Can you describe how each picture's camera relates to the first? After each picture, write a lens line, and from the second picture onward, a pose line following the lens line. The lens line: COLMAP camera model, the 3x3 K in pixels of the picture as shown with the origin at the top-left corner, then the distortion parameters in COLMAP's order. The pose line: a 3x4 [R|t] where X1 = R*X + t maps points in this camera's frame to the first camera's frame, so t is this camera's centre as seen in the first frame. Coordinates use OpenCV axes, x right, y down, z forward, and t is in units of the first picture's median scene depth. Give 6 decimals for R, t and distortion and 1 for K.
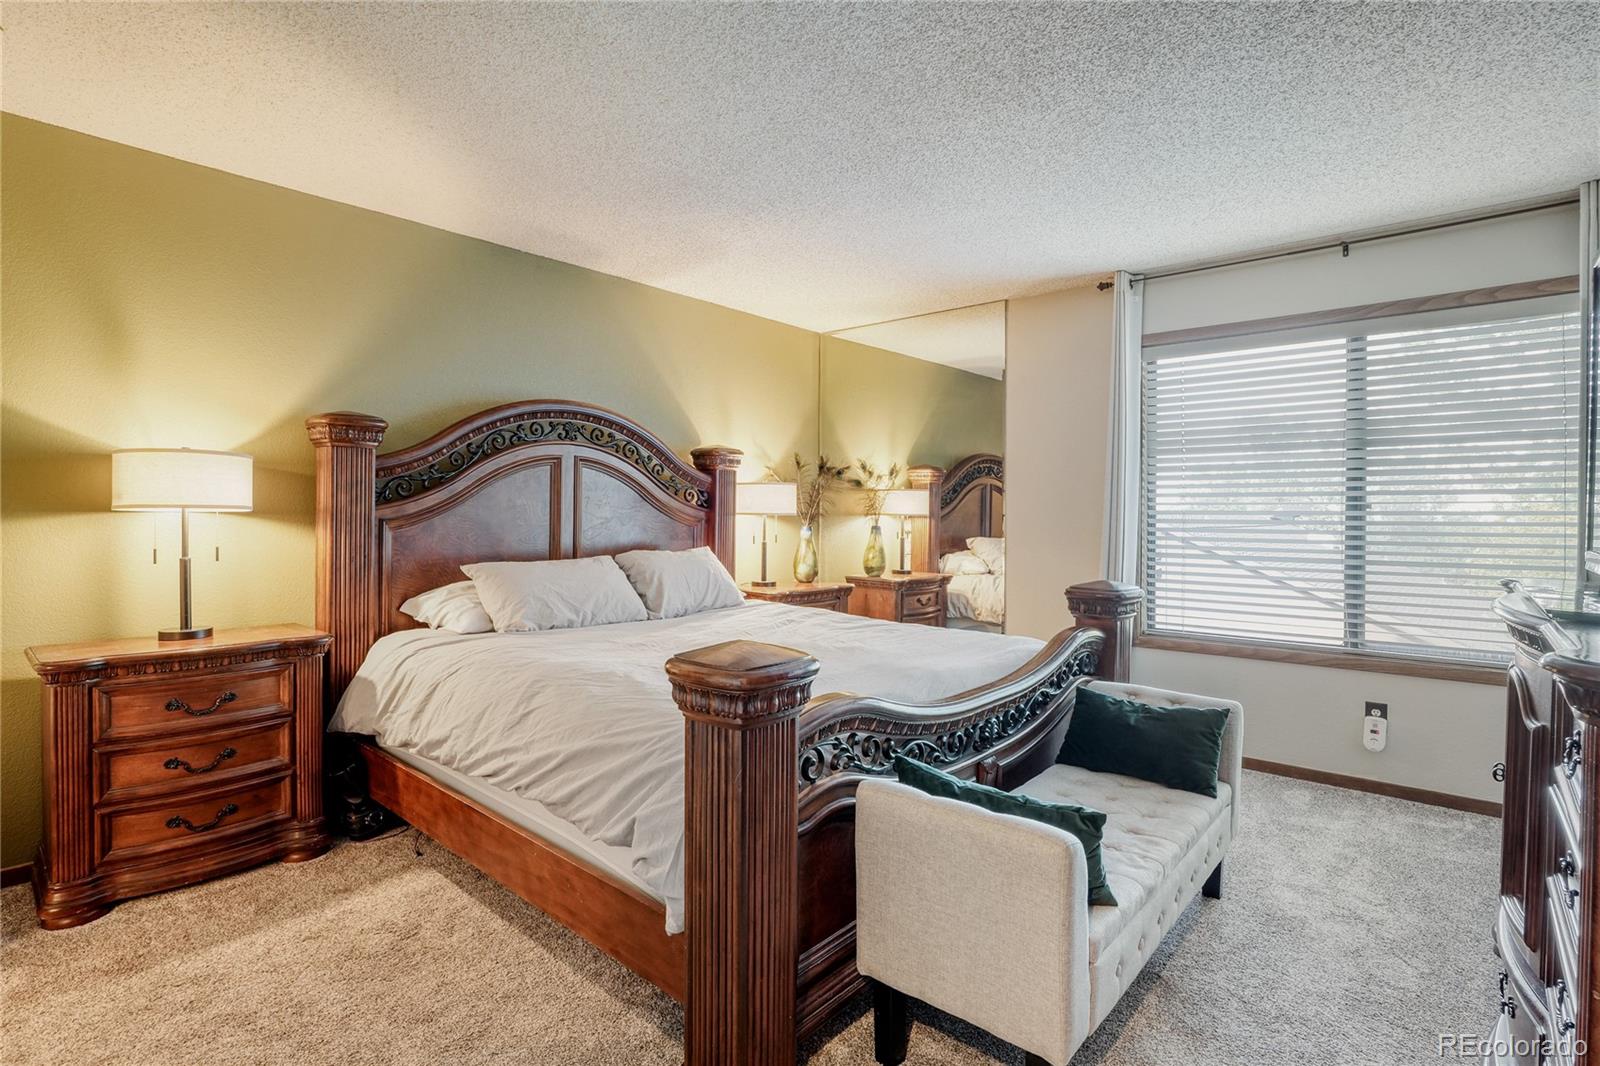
lens RADIAL K [[823.9, 0, 794.4], [0, 823.9, 539.5], [0, 0, 1]] dist [-0.003281, 0.000651]
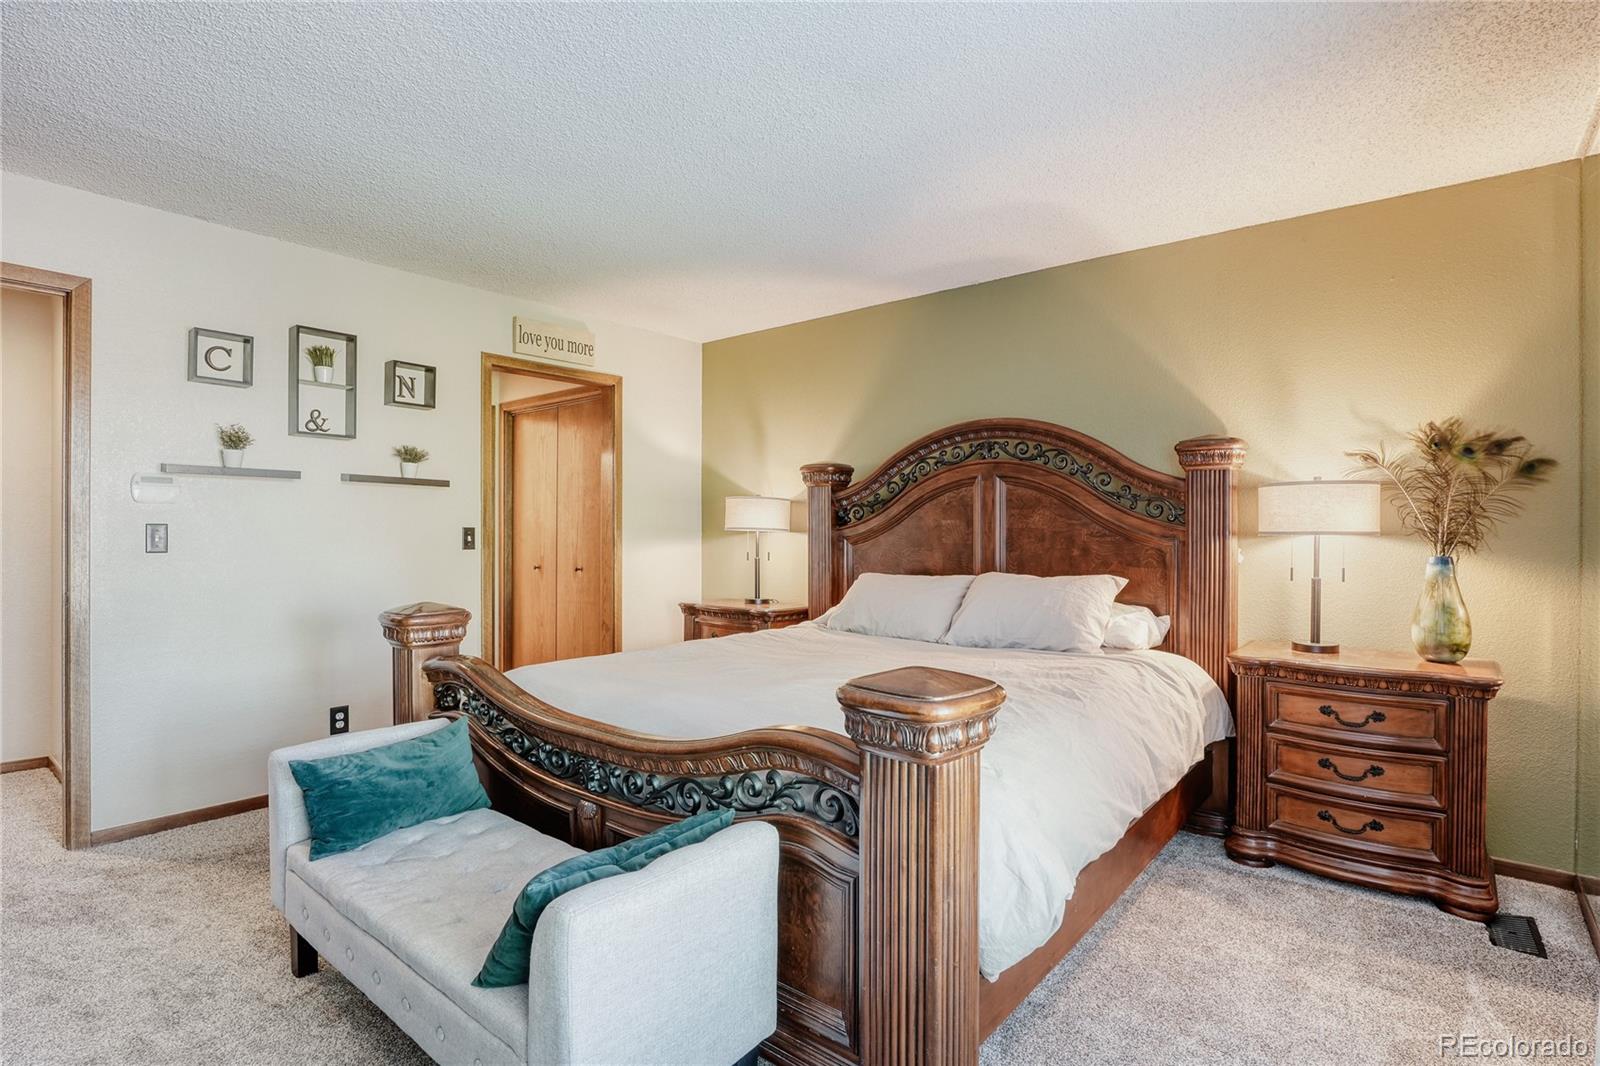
lens RADIAL K [[781.4, 0, 800.0], [0, 781.4, 533.0], [0, 0, 1]] dist [-0.024745, -0.000371]
pose [[0.052386, -0.004973, -0.998615, 0.515023], [-0.035587, 0.999343, -0.006843, -0.013300], [0.997993, 0.035896, 0.052175, 0.580494]]
